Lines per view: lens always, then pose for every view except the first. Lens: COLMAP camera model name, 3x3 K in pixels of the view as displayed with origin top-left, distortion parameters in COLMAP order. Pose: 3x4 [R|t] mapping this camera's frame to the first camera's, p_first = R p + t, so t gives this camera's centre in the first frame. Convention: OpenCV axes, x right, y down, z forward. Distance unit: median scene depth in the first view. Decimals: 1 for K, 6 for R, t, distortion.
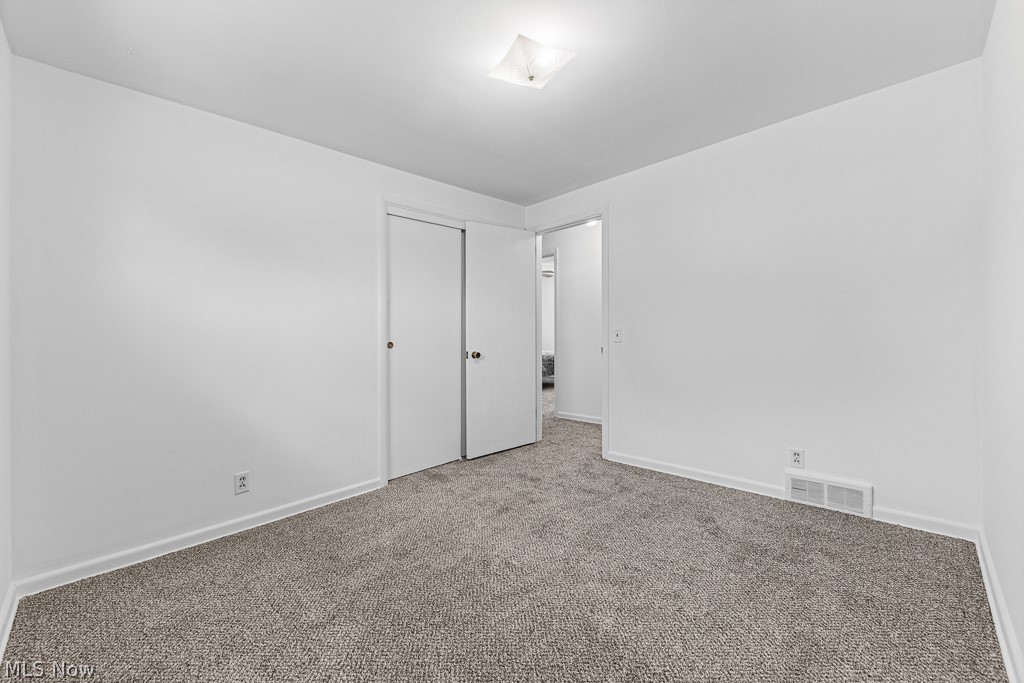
lens RADIAL K [[412.1, 0, 511.3], [0, 412.1, 324.1], [0, 0, 1]] dist [-0.000244, -0.000110]
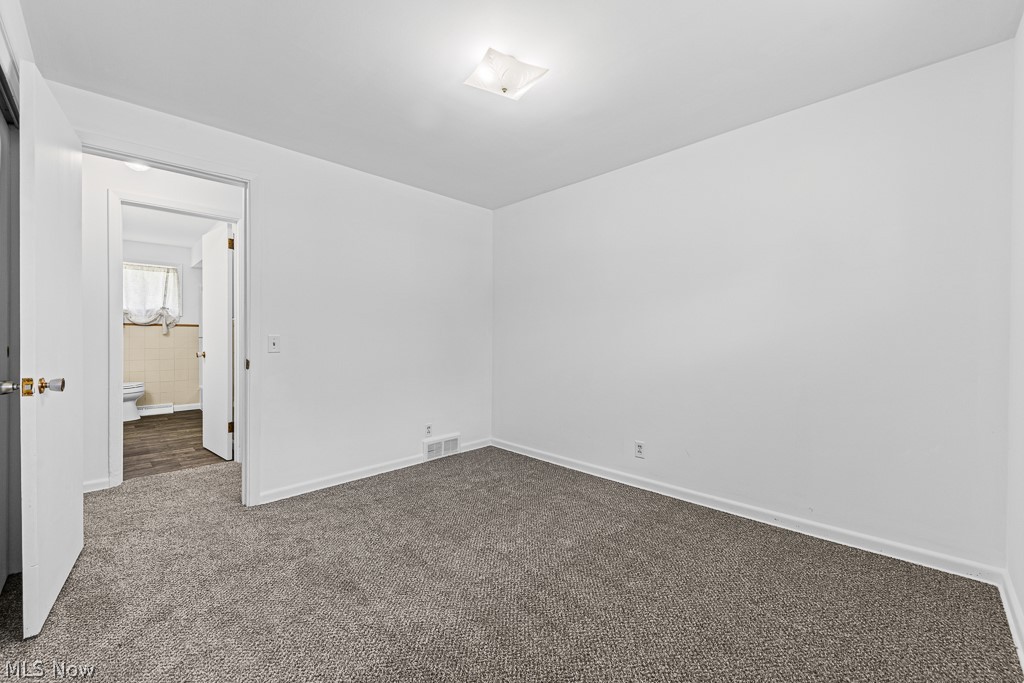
lens RADIAL K [[409.4, 0, 509.9], [0, 409.4, 344.0], [0, 0, 1]] dist [-0.000008, -0.000018]
pose [[0.004312, 0.007243, 0.999964, -0.670704], [-0.019398, 0.999786, -0.007158, 0.030131], [-0.999803, -0.019367, 0.004452, 0.667530]]
